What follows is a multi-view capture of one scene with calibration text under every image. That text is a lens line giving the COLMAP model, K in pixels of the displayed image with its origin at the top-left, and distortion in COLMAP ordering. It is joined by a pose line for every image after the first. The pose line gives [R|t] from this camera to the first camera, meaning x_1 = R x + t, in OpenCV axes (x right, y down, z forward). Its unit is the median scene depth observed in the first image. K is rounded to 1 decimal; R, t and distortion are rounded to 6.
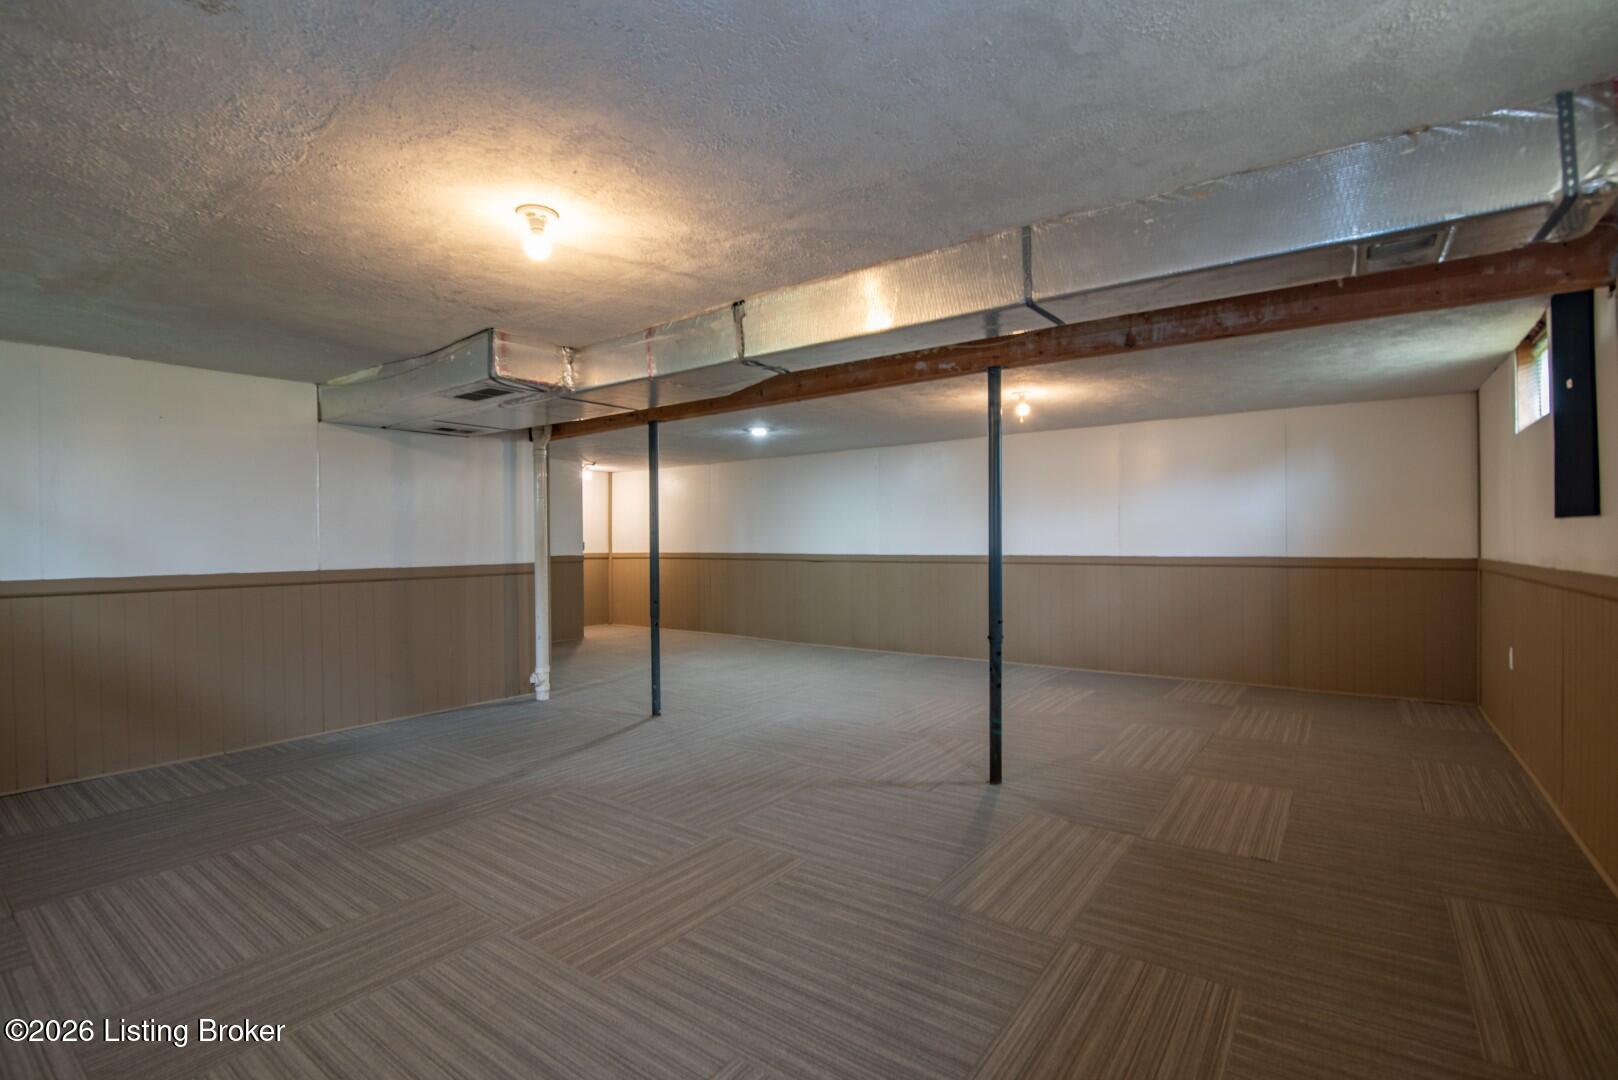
lens RADIAL K [[786.2, 0, 800.6], [0, 786.2, 554.3], [0, 0, 1]] dist [-0.019644, 0.000808]
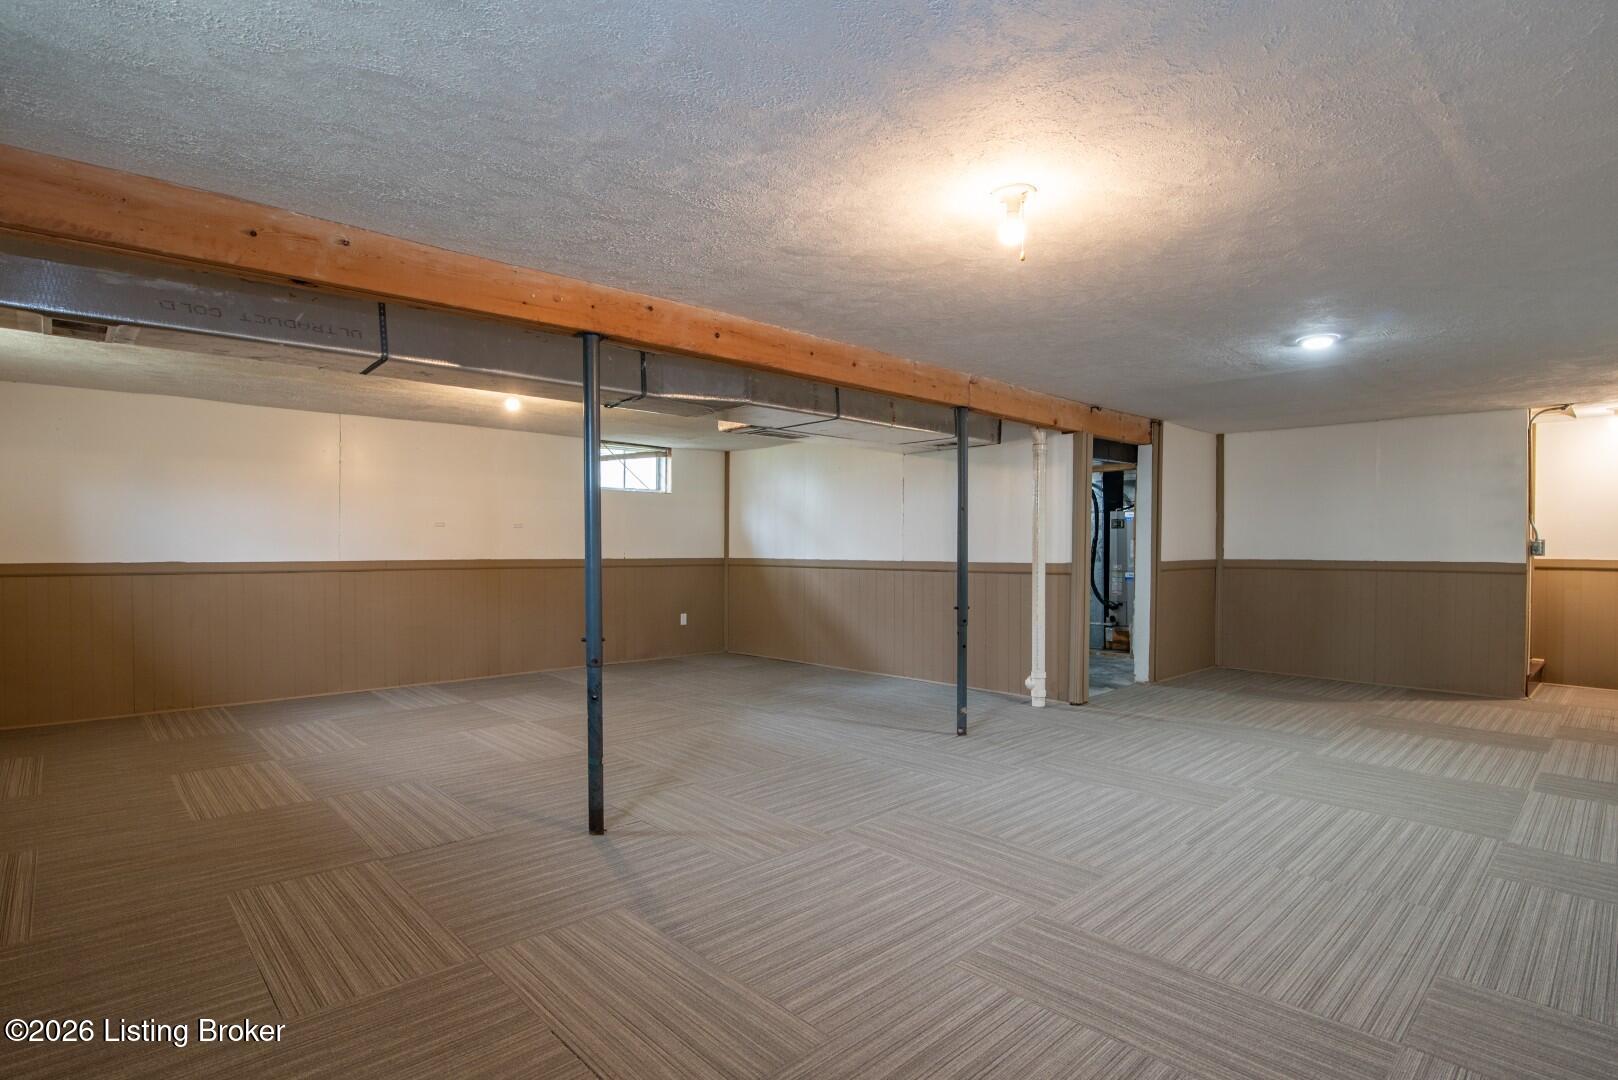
lens RADIAL K [[786.2, 0, 800.6], [0, 786.2, 554.3], [0, 0, 1]] dist [-0.019644, 0.000808]
pose [[-0.192534, 0.023422, -0.981011, 0.940383], [-0.013937, 0.999549, 0.026599, -0.030701], [0.981191, 0.018794, -0.192121, 1.257976]]
